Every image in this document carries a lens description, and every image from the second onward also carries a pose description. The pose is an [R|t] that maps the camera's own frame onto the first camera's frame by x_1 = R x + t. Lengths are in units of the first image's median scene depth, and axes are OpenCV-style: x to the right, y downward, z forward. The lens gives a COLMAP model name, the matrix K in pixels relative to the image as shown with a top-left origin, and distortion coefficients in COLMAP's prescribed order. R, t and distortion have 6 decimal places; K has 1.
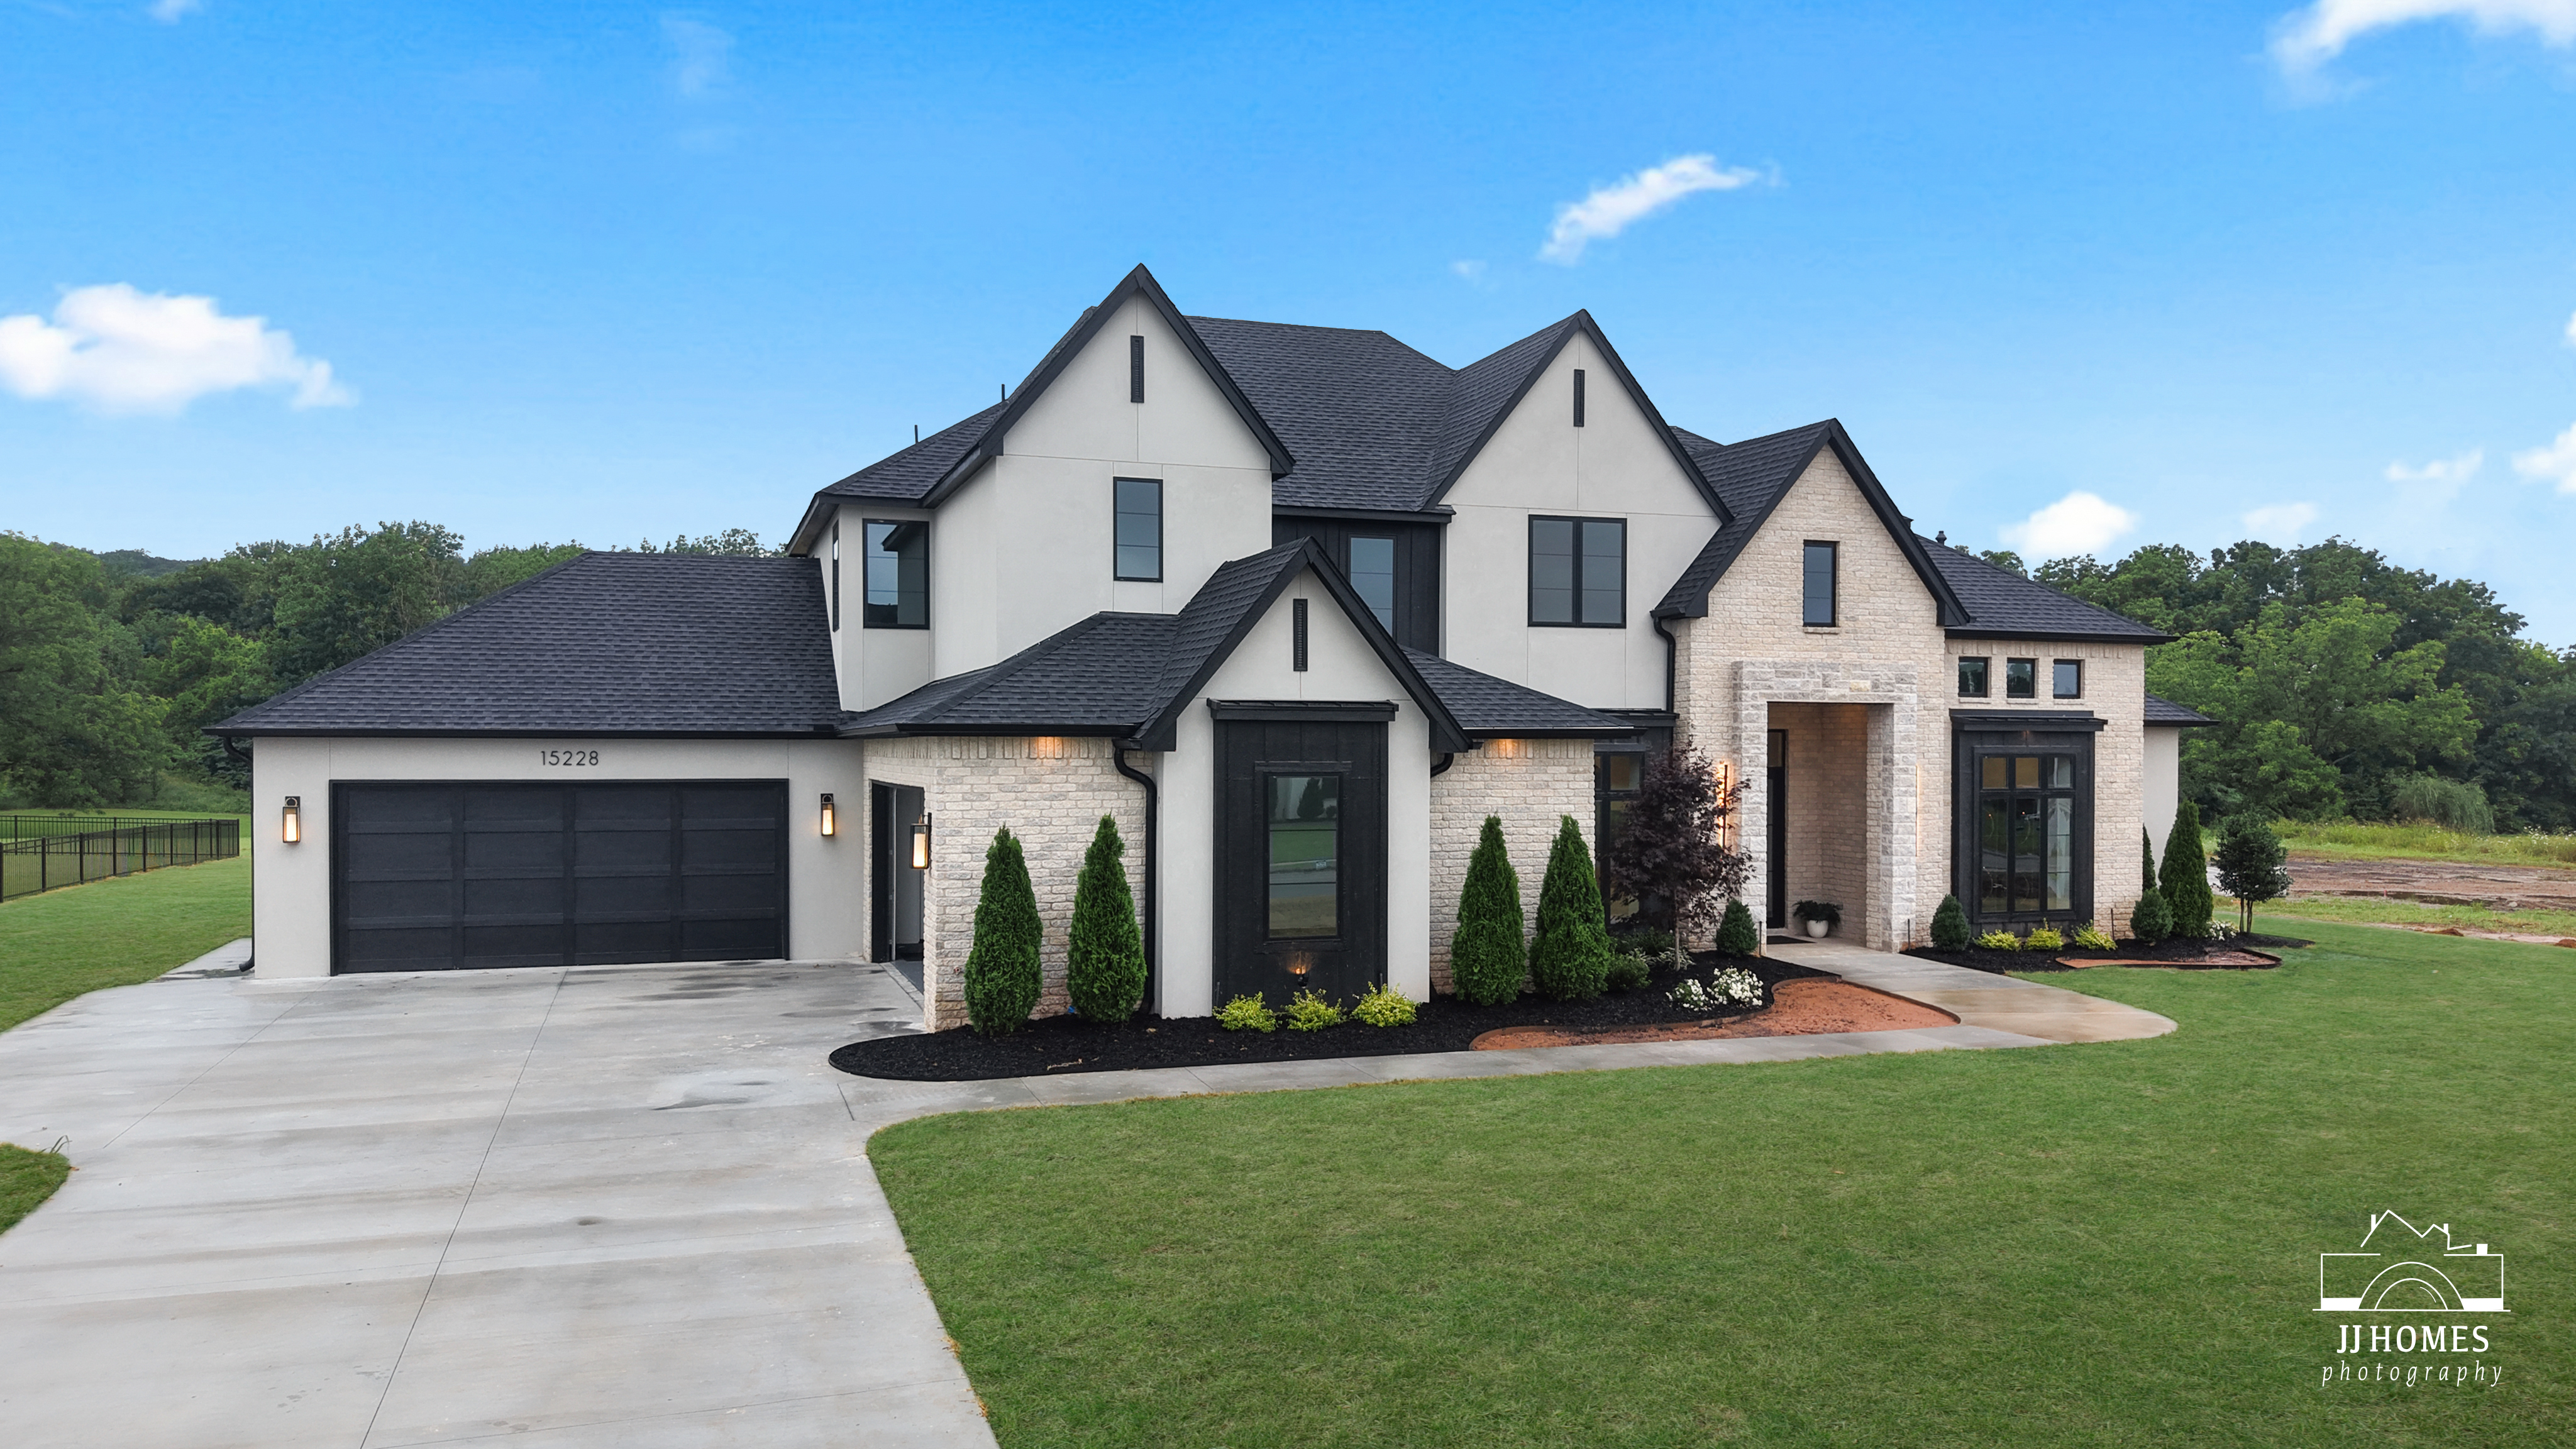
lens RADIAL K [[1792.6, 0, 1266.3], [0, 1792.6, 736.4], [0, 0, 1]] dist [0.004087, -0.005670]
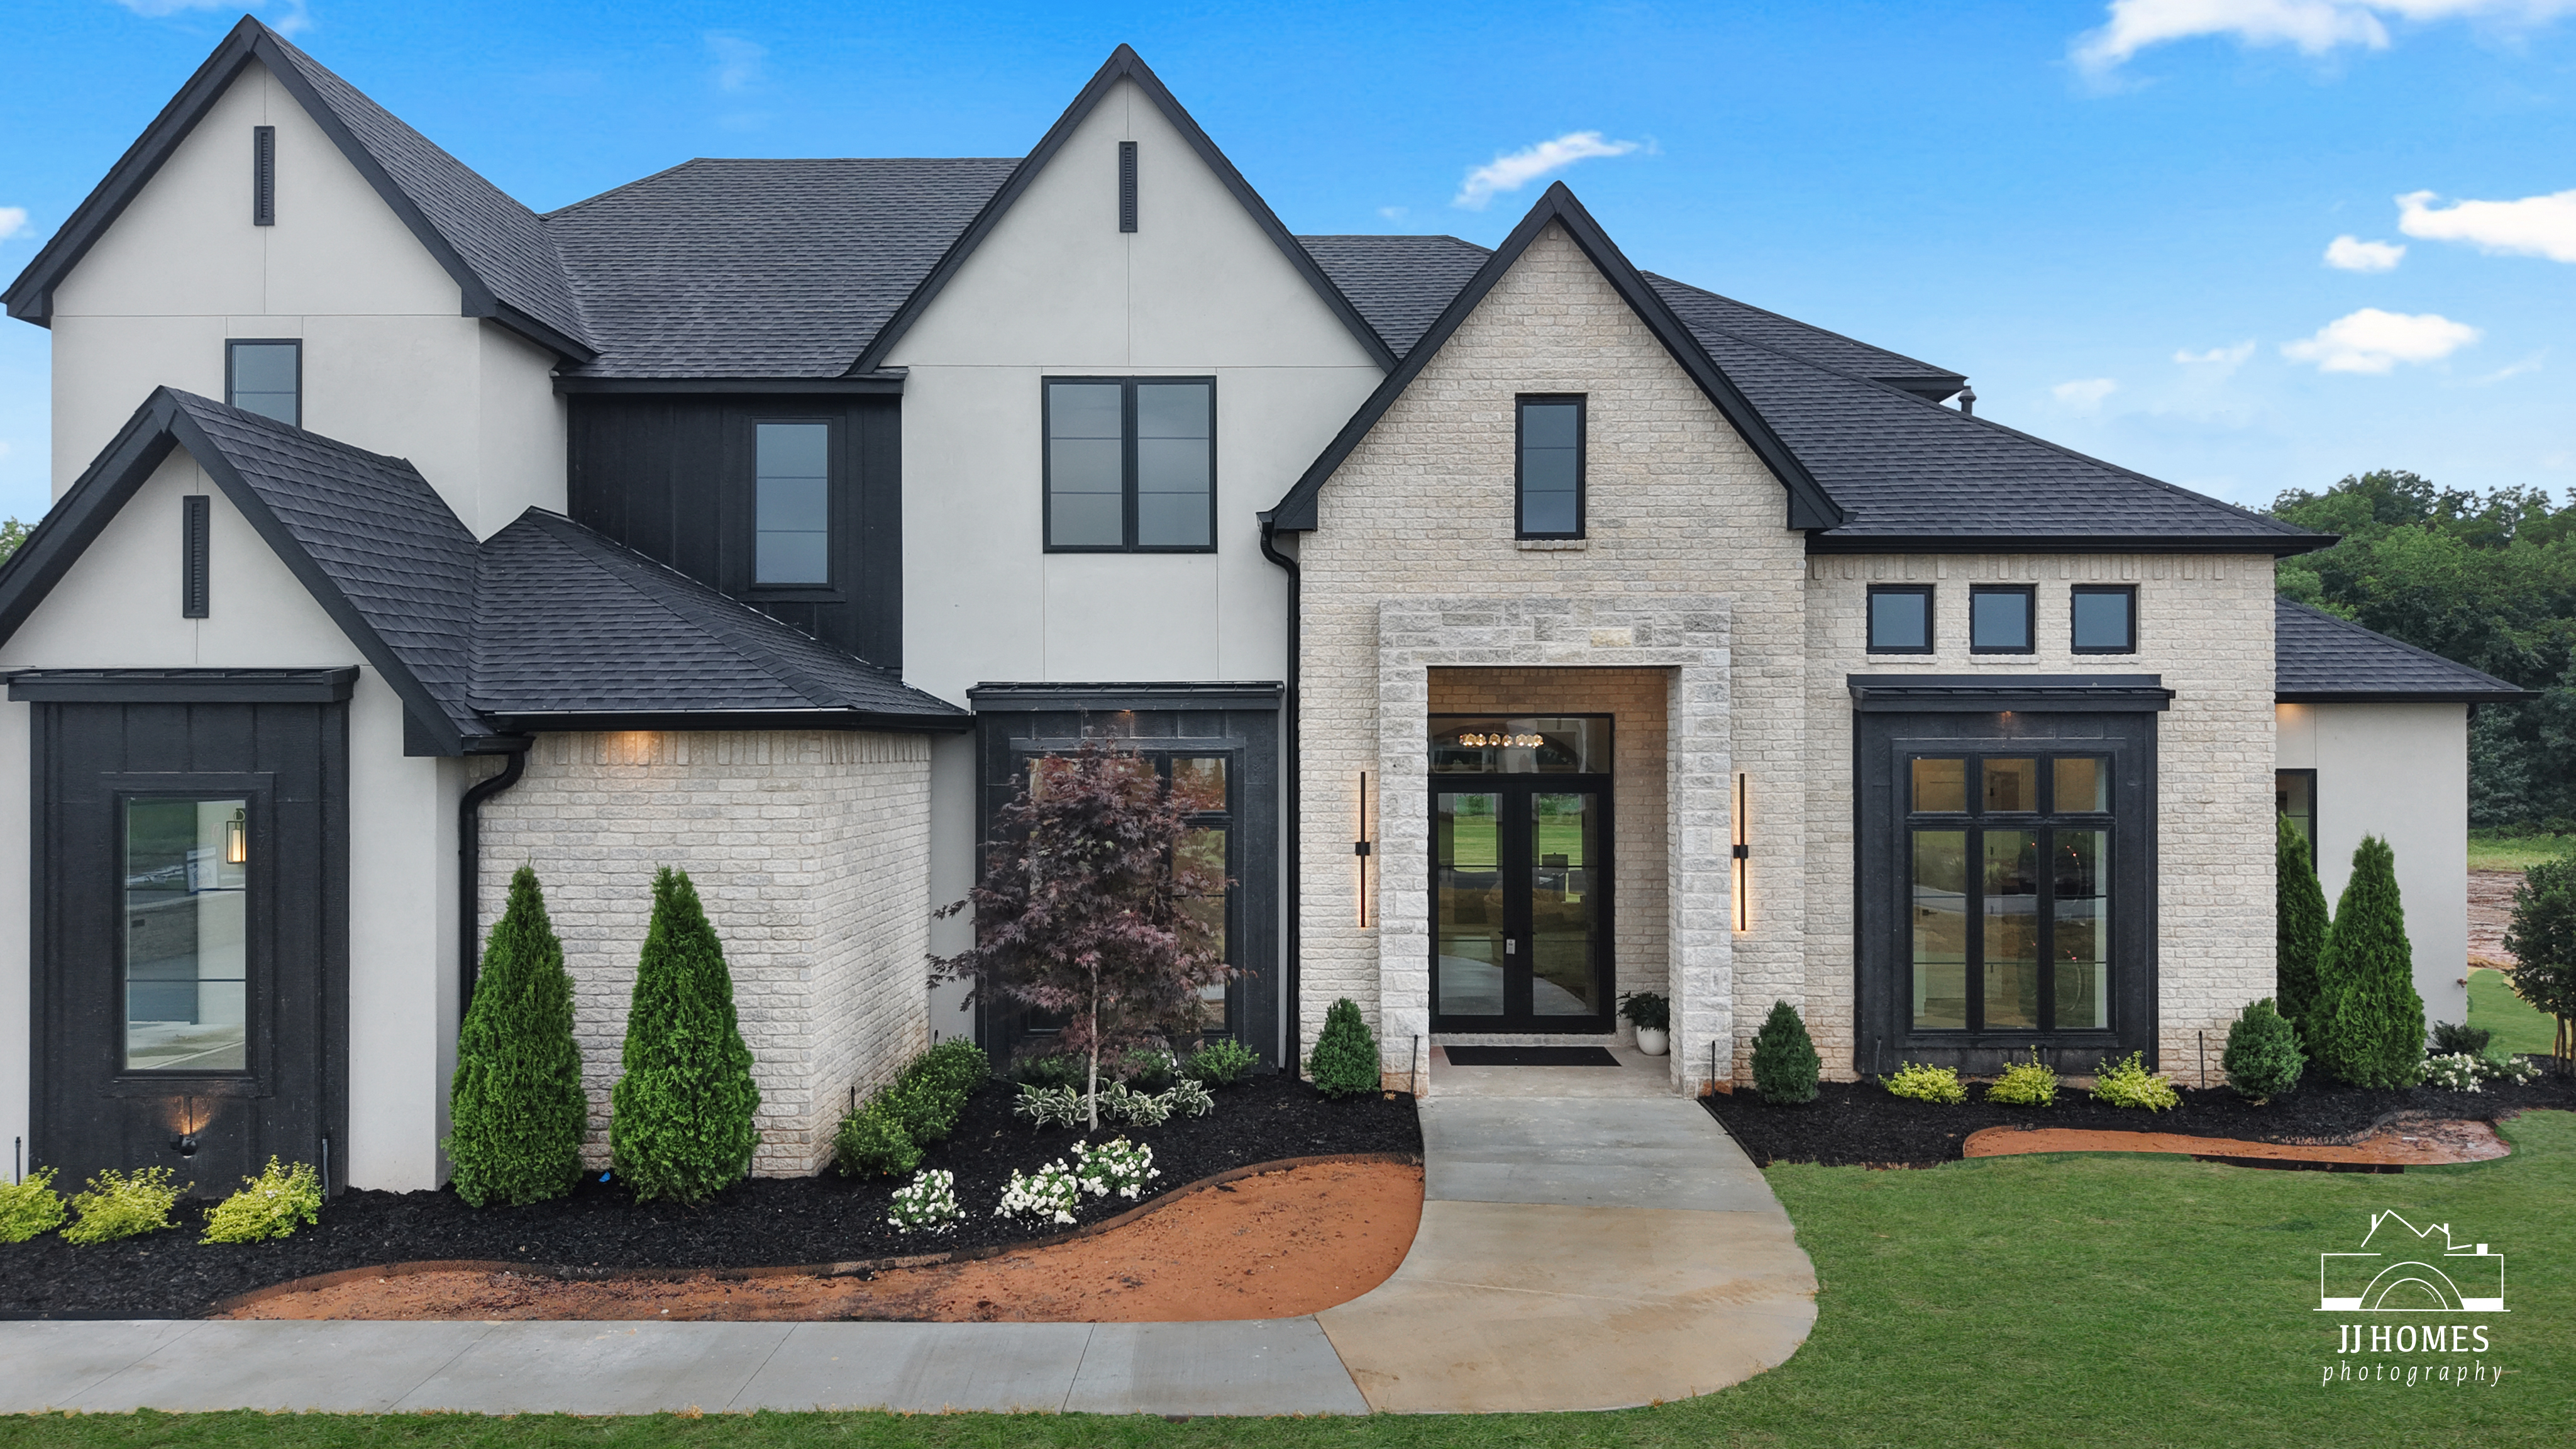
lens RADIAL K [[1788.0, 0, 1291.7], [0, 1788.0, 749.9], [0, 0, 1]] dist [-0.002889, -0.020478]
pose [[0.947368, -0.003369, -0.320130, 0.426756], [0.006375, 0.999945, 0.008343, 0.003046], [0.320084, -0.009945, 0.947337, 0.426504]]
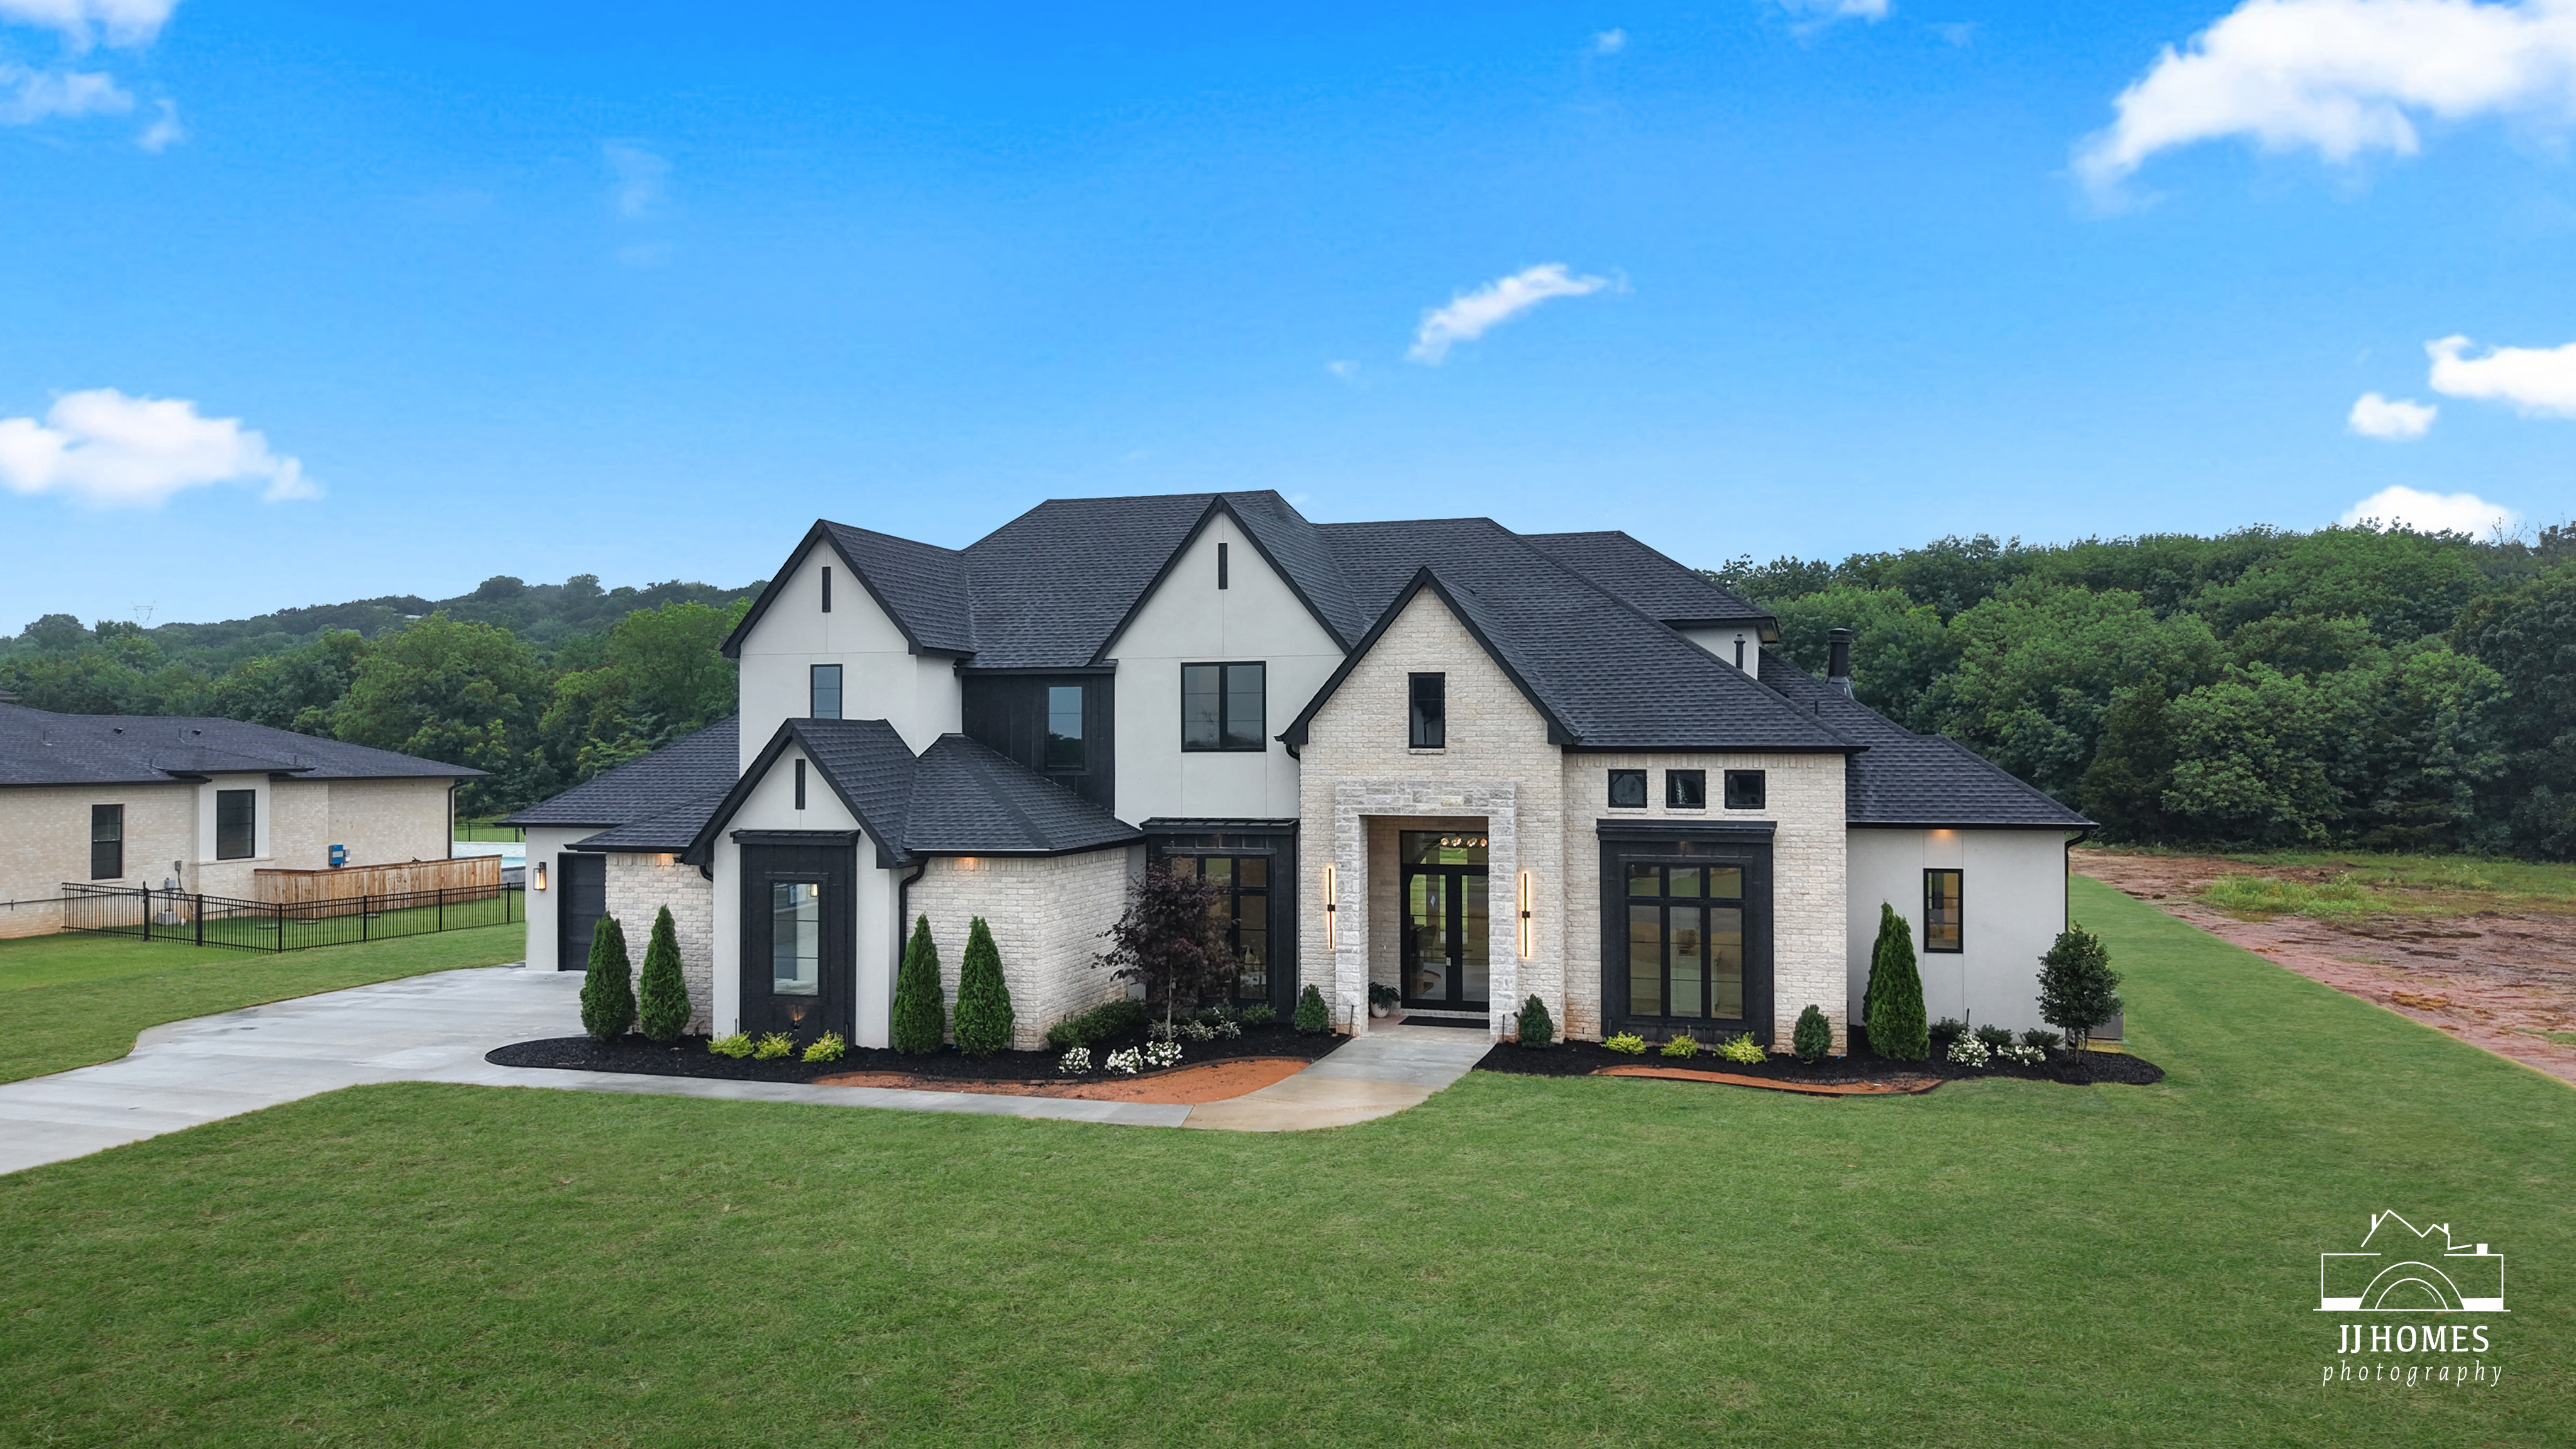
lens RADIAL K [[1793.0, 0, 1266.3], [0, 1793.0, 736.4], [0, 0, 1]] dist [0.004087, -0.005670]
pose [[0.815625, -0.009304, -0.578507, 0.901874], [0.009717, 0.999950, -0.002382, -0.068454], [0.578500, -0.003678, 0.815674, 0.023040]]
